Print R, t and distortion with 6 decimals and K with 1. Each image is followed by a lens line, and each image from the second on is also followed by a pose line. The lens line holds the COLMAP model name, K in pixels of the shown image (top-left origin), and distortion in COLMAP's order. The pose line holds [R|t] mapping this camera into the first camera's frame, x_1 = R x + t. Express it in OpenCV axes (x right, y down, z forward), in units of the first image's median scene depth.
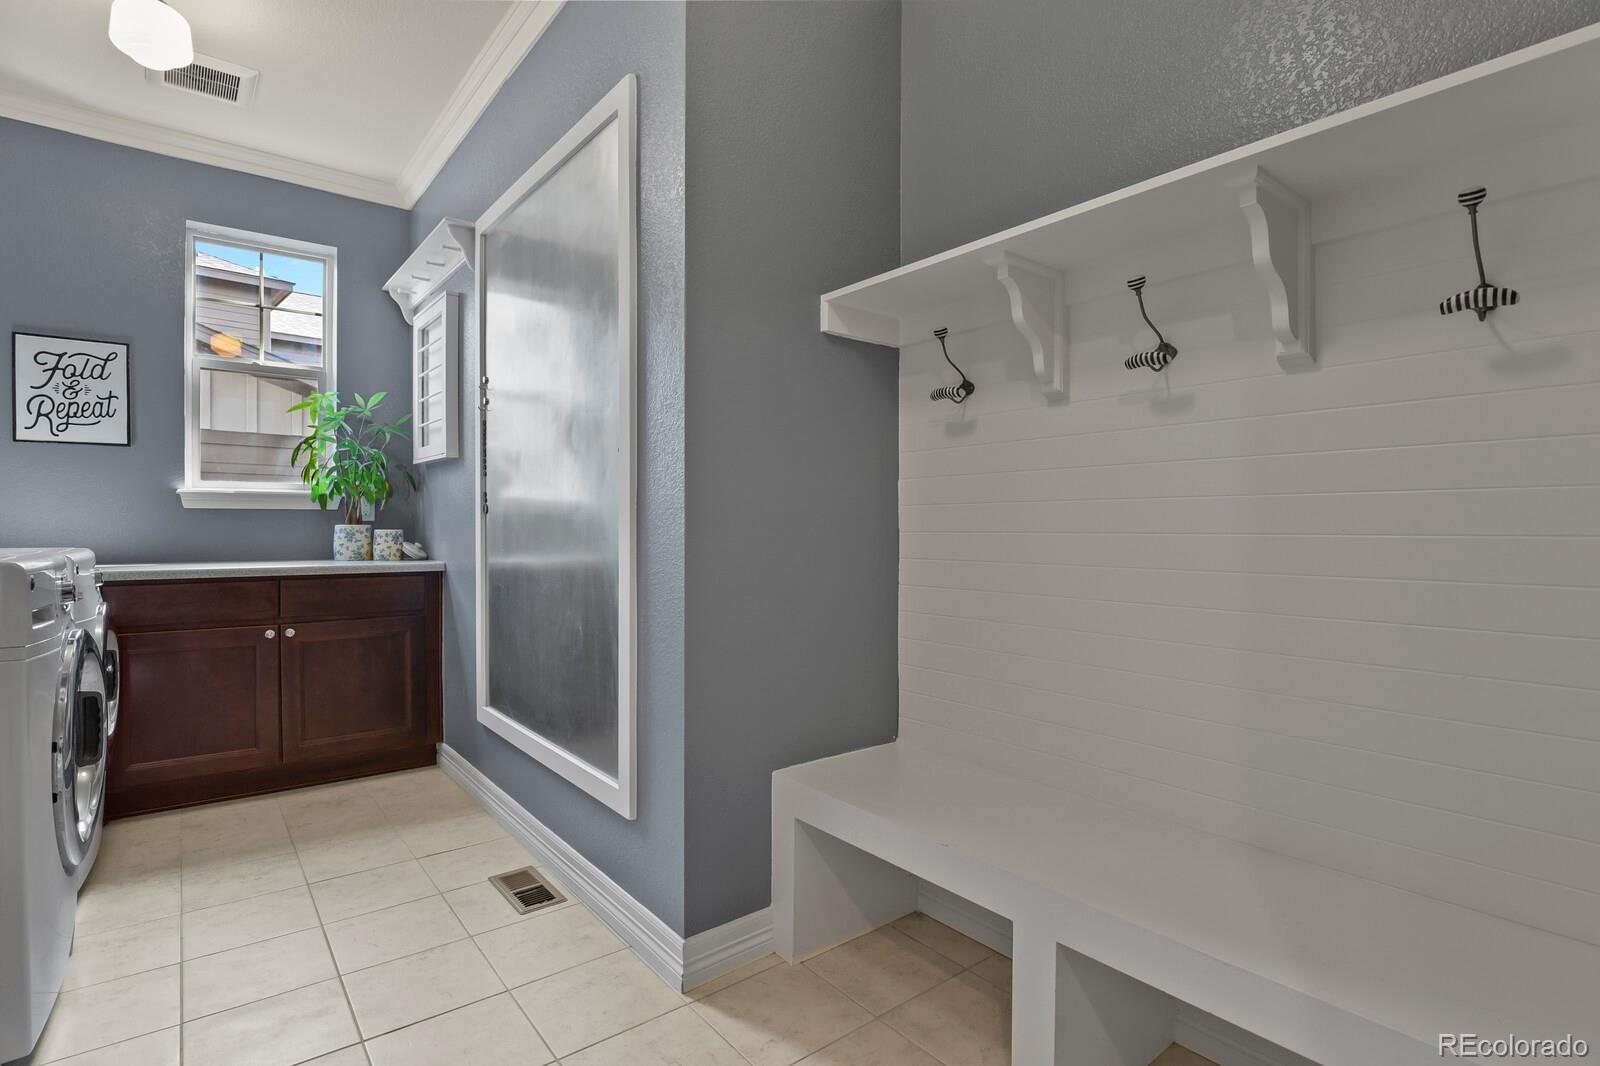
lens RADIAL K [[774.9, 0, 807.0], [0, 774.9, 534.1], [0, 0, 1]] dist [-0.012769, -0.004125]
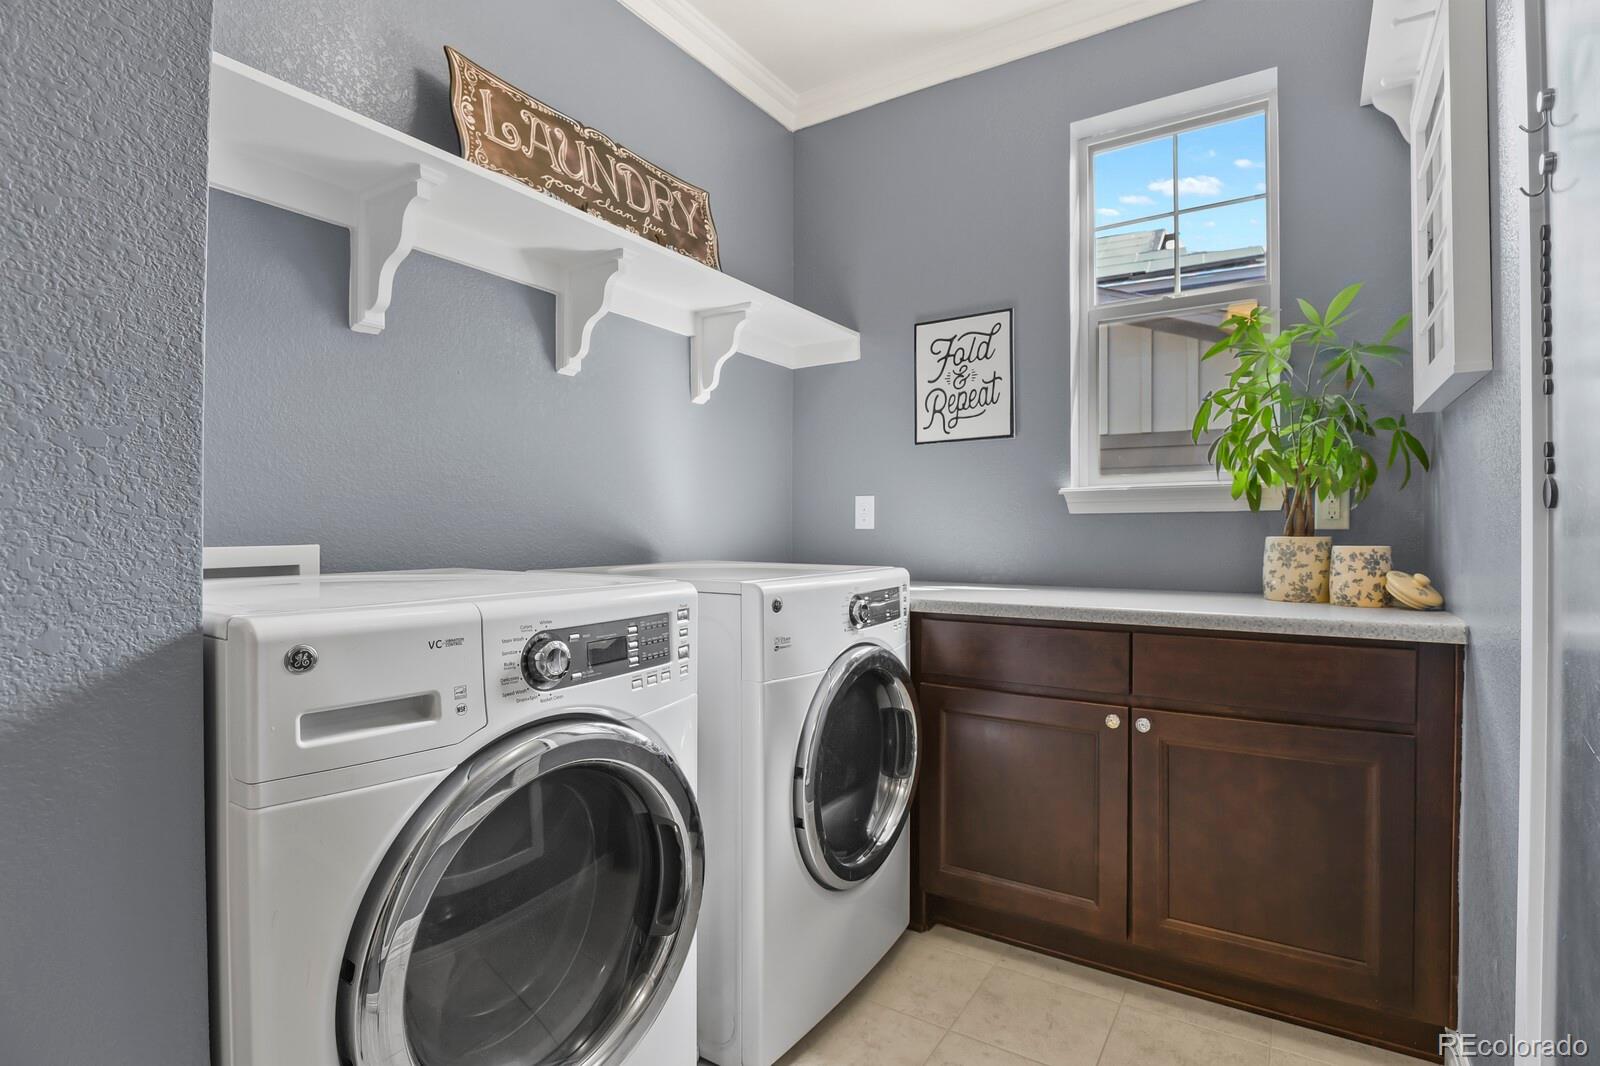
lens RADIAL K [[774.9, 0, 813.1], [0, 774.9, 535.4], [0, 0, 1]] dist [-0.012769, -0.004125]
pose [[0.313521, 0.001523, -0.949580, -0.191297], [-0.006723, 0.999977, -0.000616, -0.011480], [0.949557, 0.006578, 0.313525, 0.557467]]
